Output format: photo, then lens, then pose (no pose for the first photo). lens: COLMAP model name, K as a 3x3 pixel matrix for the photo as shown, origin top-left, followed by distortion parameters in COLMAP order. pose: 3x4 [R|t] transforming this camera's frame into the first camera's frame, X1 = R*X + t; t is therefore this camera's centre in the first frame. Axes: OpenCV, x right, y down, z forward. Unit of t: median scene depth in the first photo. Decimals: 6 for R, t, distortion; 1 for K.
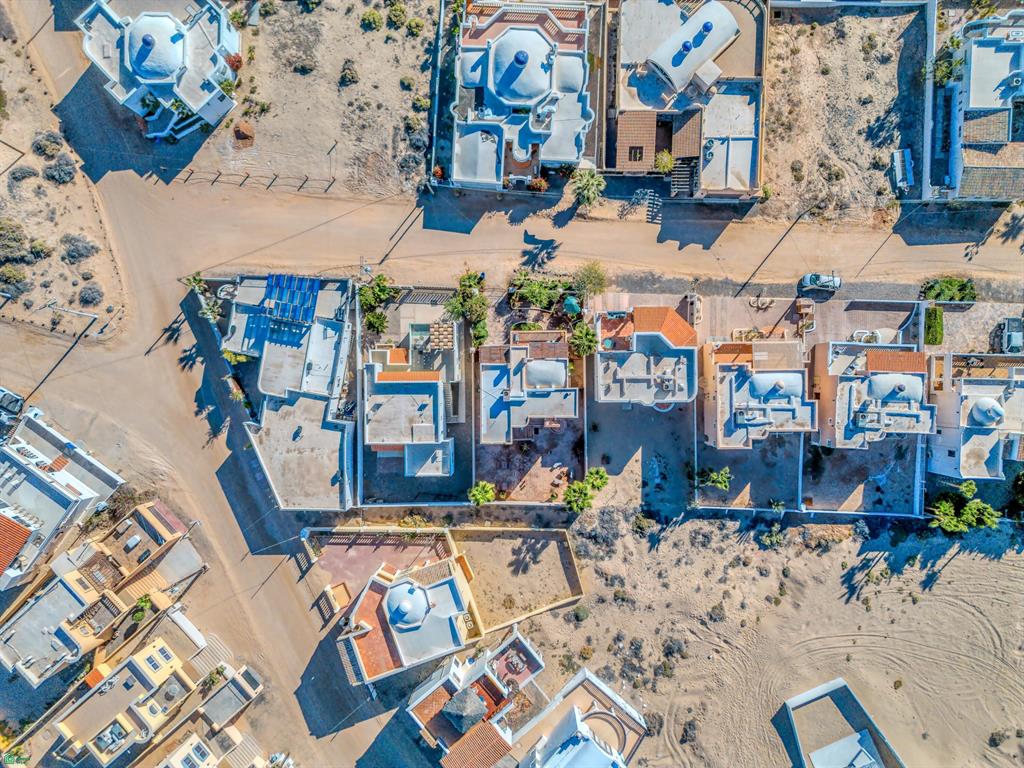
lens RADIAL K [[725.4, 0, 512.2], [0, 725.4, 385.7], [0, 0, 1]] dist [0.034895, -0.009915]
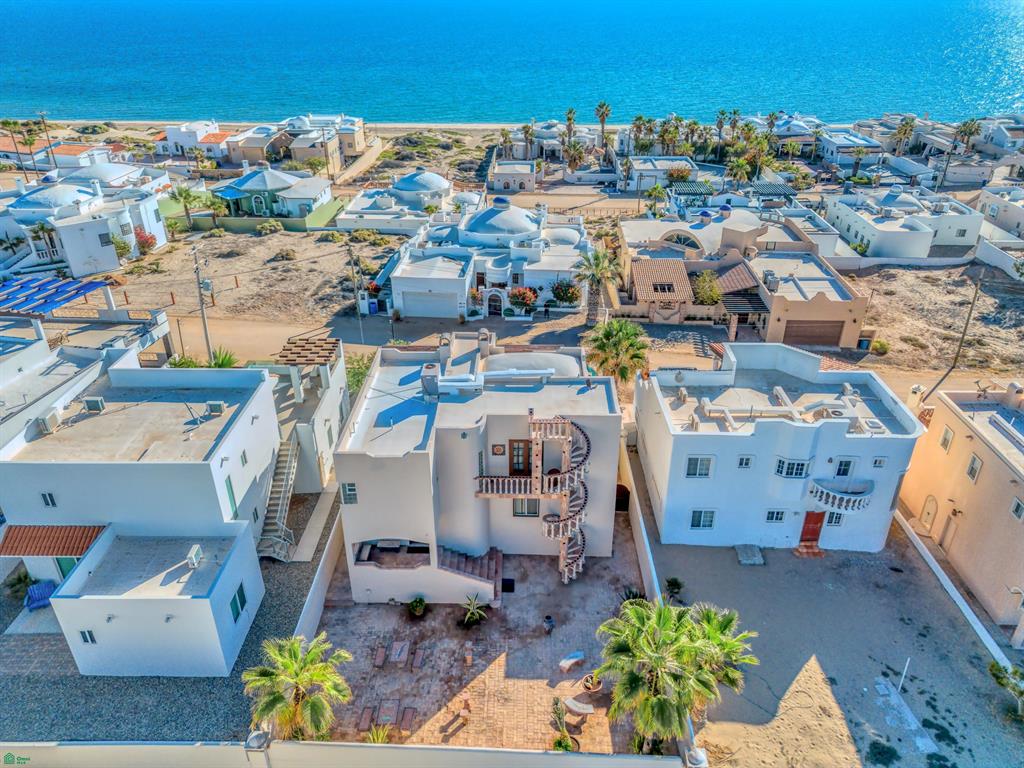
lens RADIAL K [[725.4, 0, 514.8], [0, 725.4, 387.4], [0, 0, 1]] dist [0.034895, -0.009915]
pose [[0.999601, 0.025200, -0.012734, 0.039377], [-0.022884, 0.458918, -0.888184, 0.333033], [-0.016538, 0.888121, 0.459312, 0.758582]]
